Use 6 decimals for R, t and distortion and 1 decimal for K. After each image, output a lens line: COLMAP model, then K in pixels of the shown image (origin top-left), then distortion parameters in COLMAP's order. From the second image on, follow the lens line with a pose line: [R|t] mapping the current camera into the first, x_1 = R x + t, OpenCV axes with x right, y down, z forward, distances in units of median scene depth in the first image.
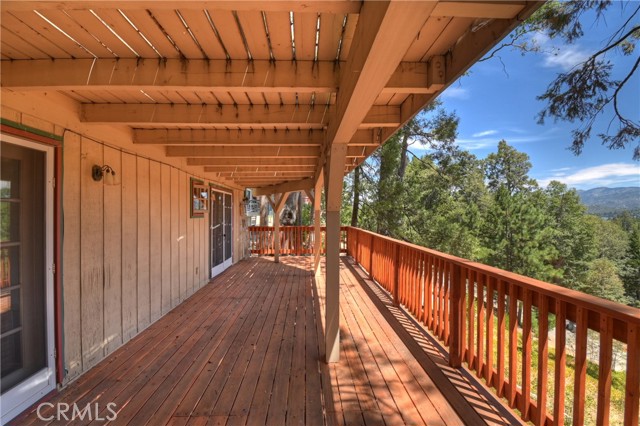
lens RADIAL K [[273.1, 0, 320.0], [0, 273.1, 213.0], [0, 0, 1]] dist [0.002329, -0.019345]
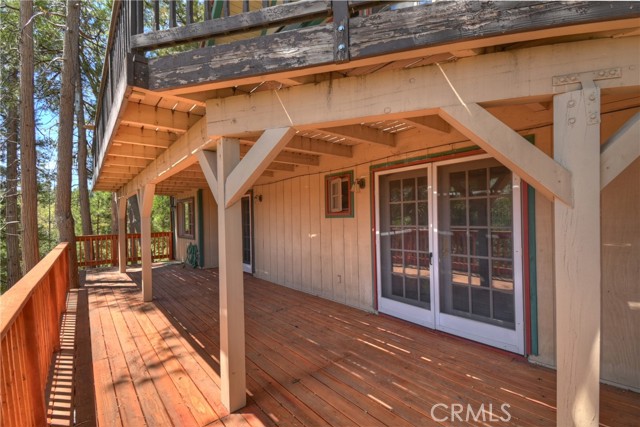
lens RADIAL K [[288.0, 0, 318.7], [0, 288.0, 217.0], [0, 0, 1]] dist [0.001851, -0.000142]
pose [[-0.798661, 0.021759, -0.601388, 0.163925], [0.027788, 0.999614, -0.000736, 0.015887], [0.601140, -0.017299, -0.798957, 1.918121]]
